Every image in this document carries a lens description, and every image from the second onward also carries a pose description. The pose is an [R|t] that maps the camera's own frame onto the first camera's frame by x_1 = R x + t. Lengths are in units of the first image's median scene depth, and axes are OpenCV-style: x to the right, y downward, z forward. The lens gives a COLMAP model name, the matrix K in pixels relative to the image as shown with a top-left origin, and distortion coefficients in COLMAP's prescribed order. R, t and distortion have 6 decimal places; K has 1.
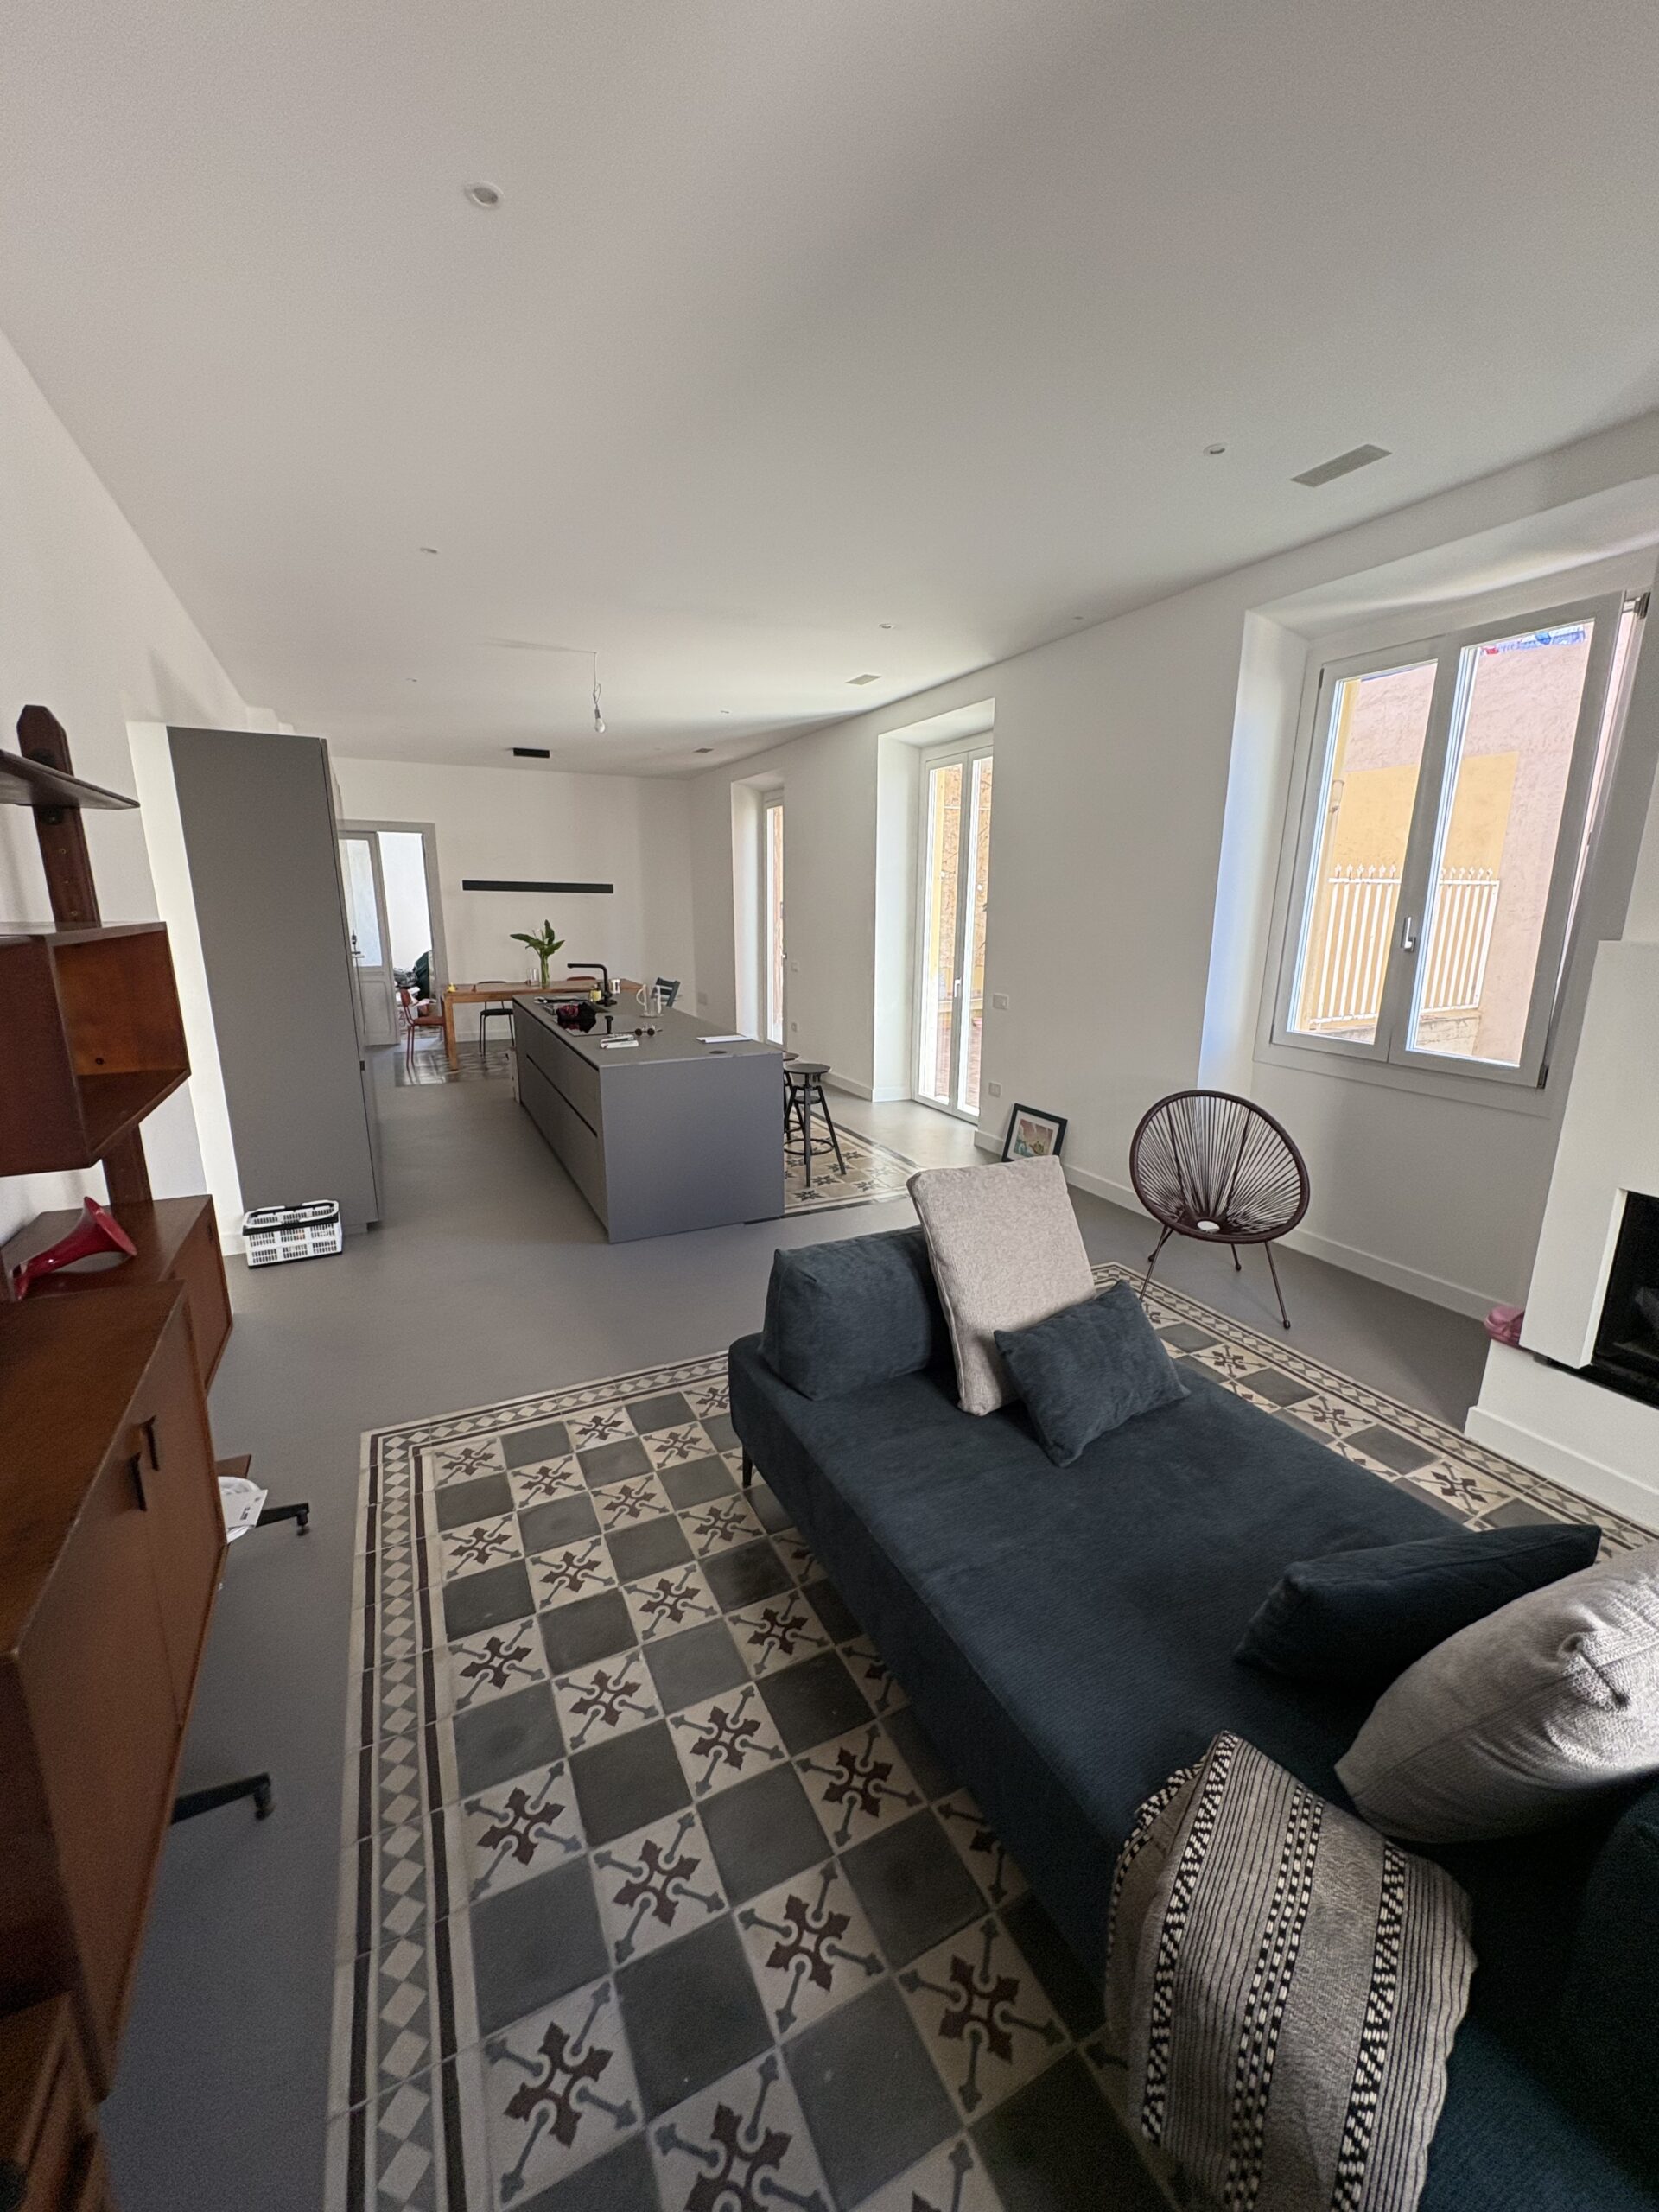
lens RADIAL K [[875.8, 0, 837.9], [0, 875.8, 1106.1], [0, 0, 1]] dist [-0.002932, 0.001131]
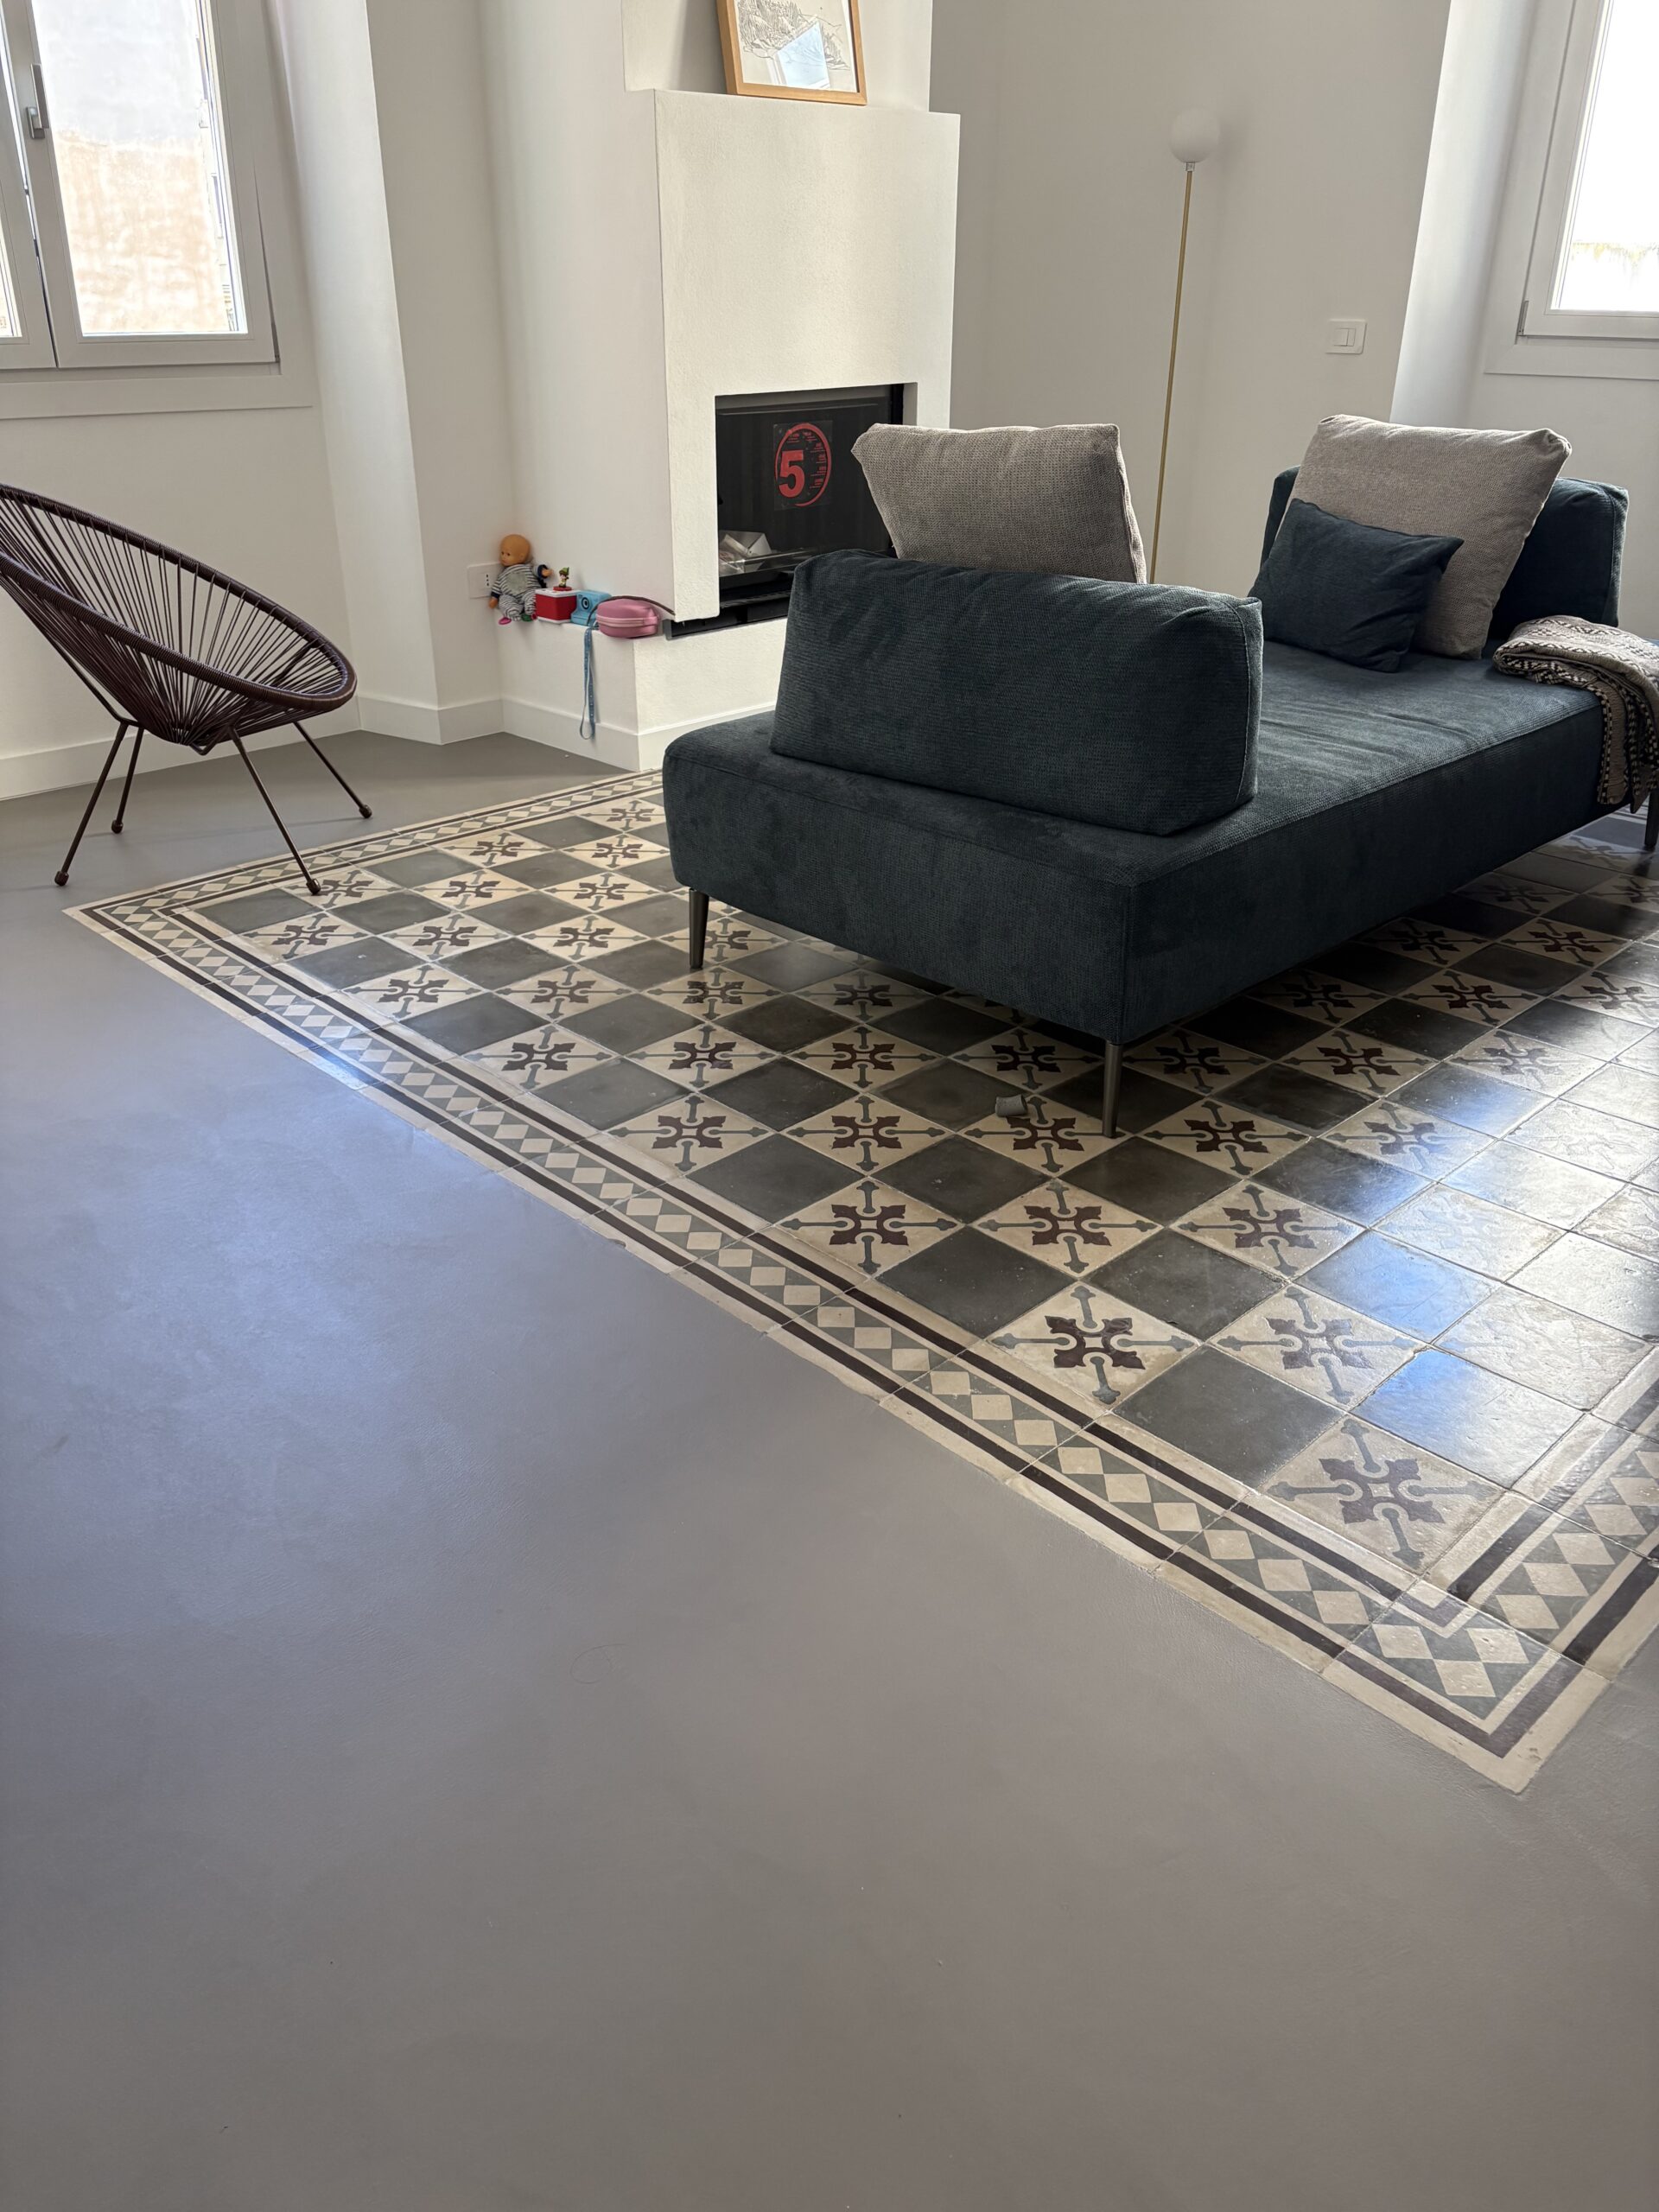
lens RADIAL K [[1667.7, 0, 811.3], [0, 1667.7, 1086.5], [0, 0, 1]] dist [0.057310, -0.046281]
pose [[-0.298835, -0.426949, 0.853471, -0.881284], [0.213652, 0.841704, 0.495870, -0.137654], [-0.930081, 0.330529, -0.160312, 1.279665]]
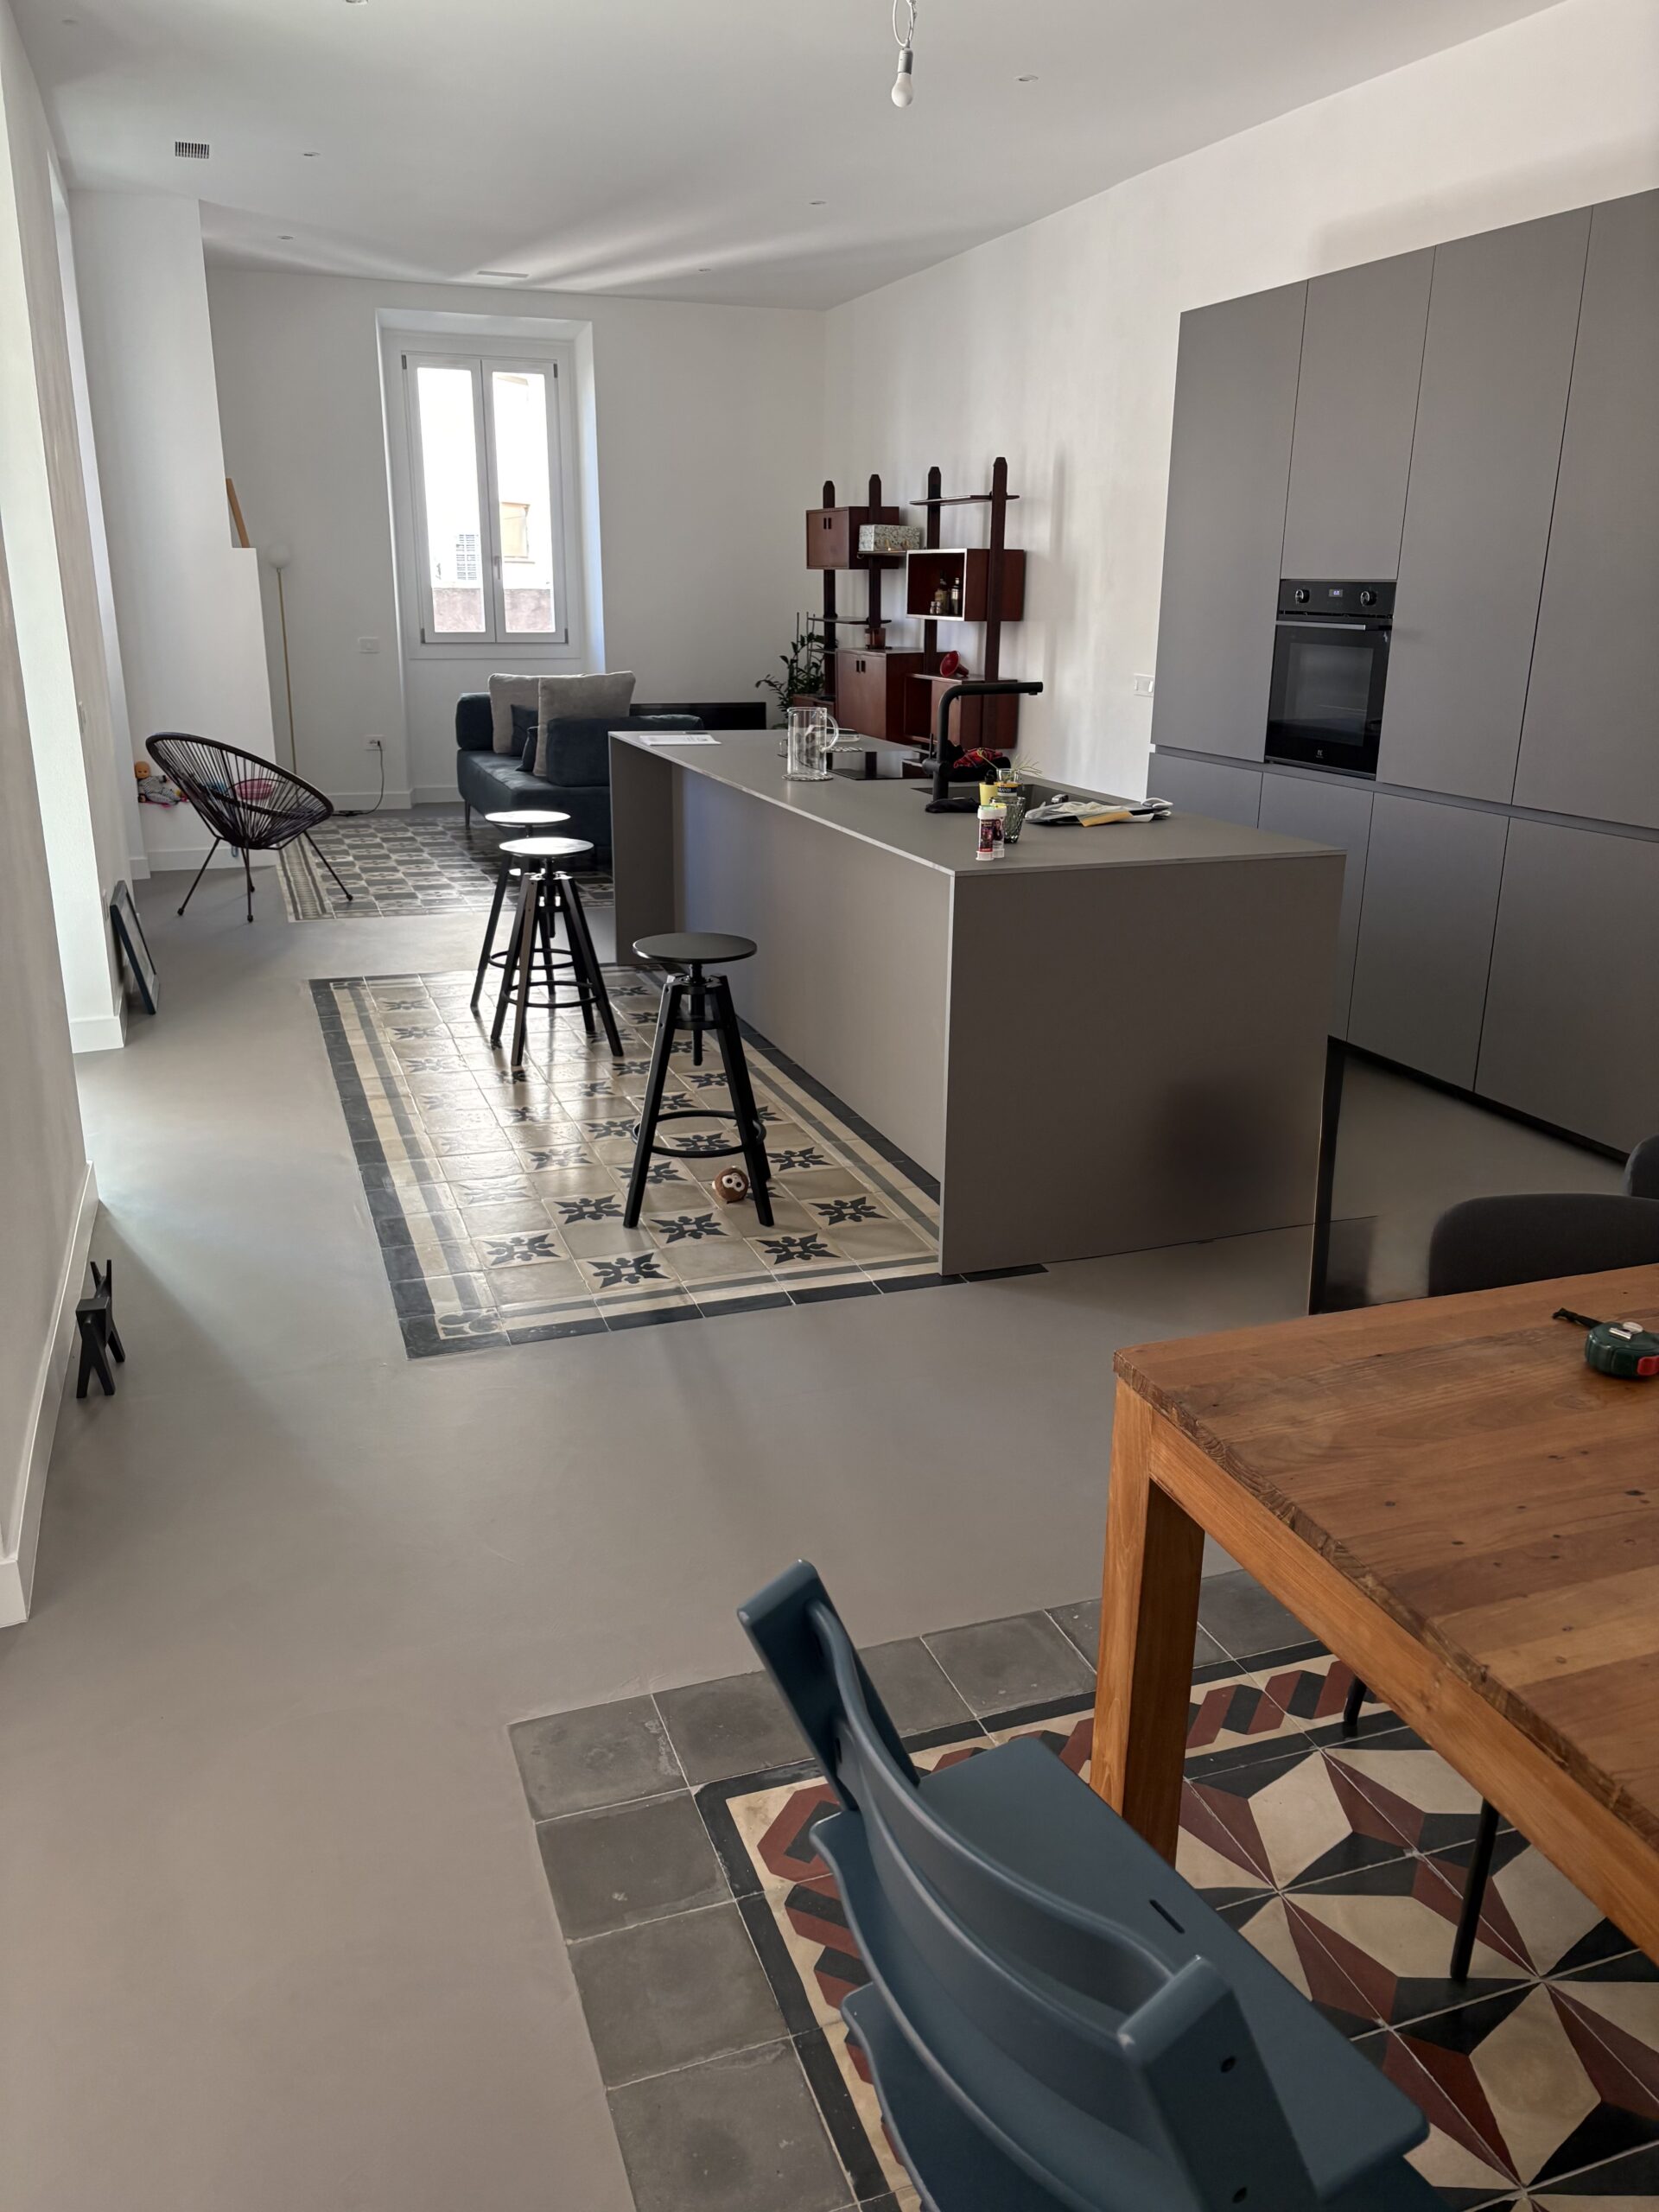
lens RADIAL K [[1667.7, 0, 807.2], [0, 1667.7, 1072.4], [0, 0, 1]] dist [0.057310, -0.046281]
pose [[-0.989942, -0.057565, 0.129230, -0.722383], [0.013970, 0.869230, 0.494211, -0.860878], [-0.140780, 0.491046, -0.859683, 3.955995]]
